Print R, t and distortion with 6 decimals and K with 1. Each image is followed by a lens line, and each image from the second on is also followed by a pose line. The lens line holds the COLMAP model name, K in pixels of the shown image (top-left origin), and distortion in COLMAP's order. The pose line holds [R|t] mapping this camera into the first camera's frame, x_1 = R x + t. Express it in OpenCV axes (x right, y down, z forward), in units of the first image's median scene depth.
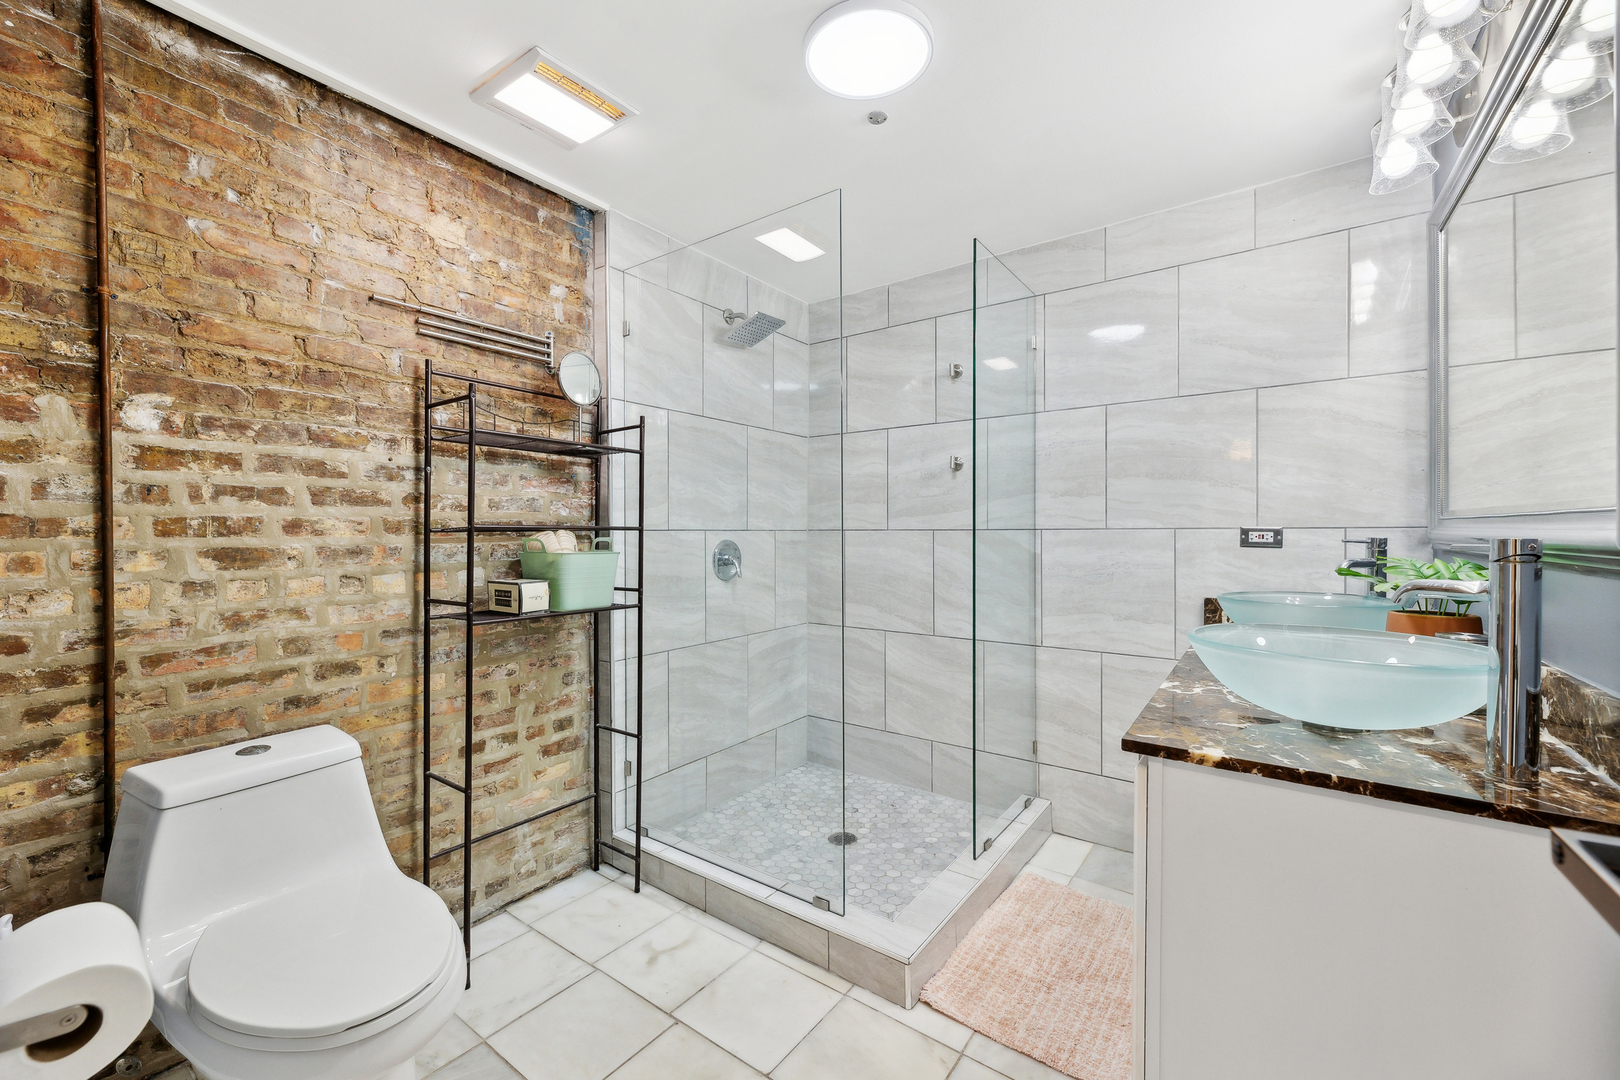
lens RADIAL K [[653.2, 0, 797.7], [0, 653.2, 539.4], [0, 0, 1]] dist [-0.002291, -0.000106]
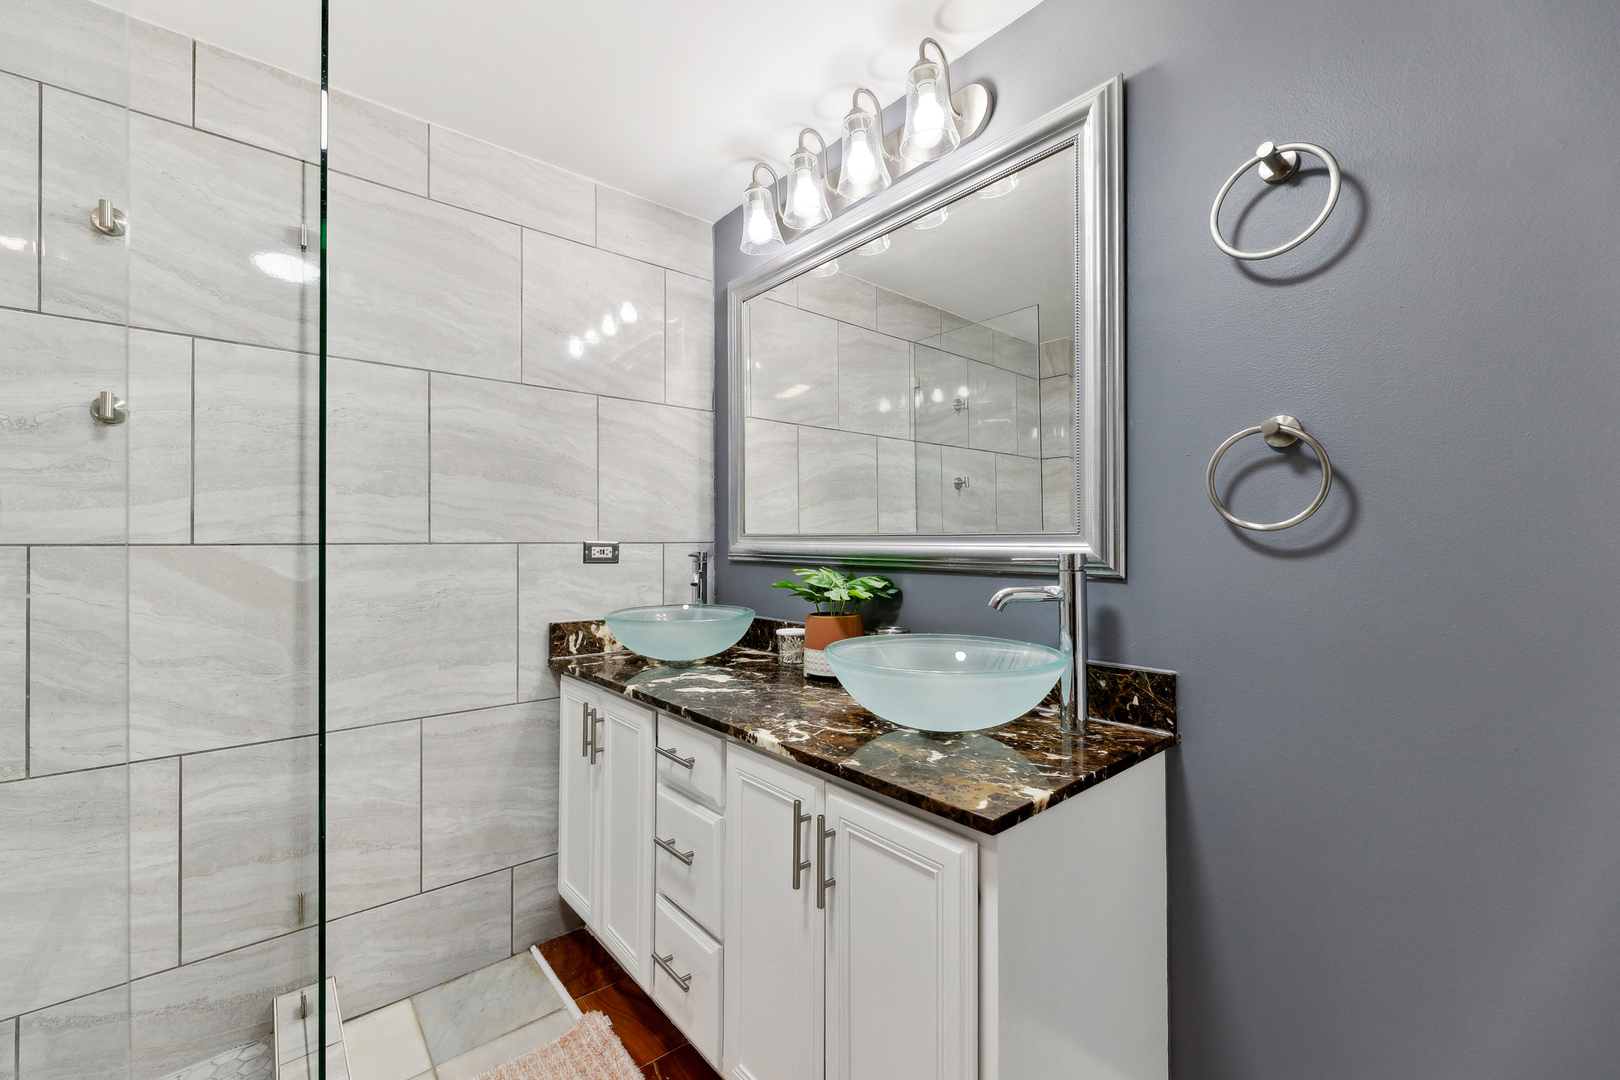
lens RADIAL K [[653.2, 0, 797.7], [0, 653.2, 539.4], [0, 0, 1]] dist [-0.002291, -0.000106]
pose [[0.233316, 0.006901, 0.972376, -0.143874], [0.012067, 0.999877, -0.009992, -0.009325], [-0.972326, 0.014065, 0.233204, 0.493204]]
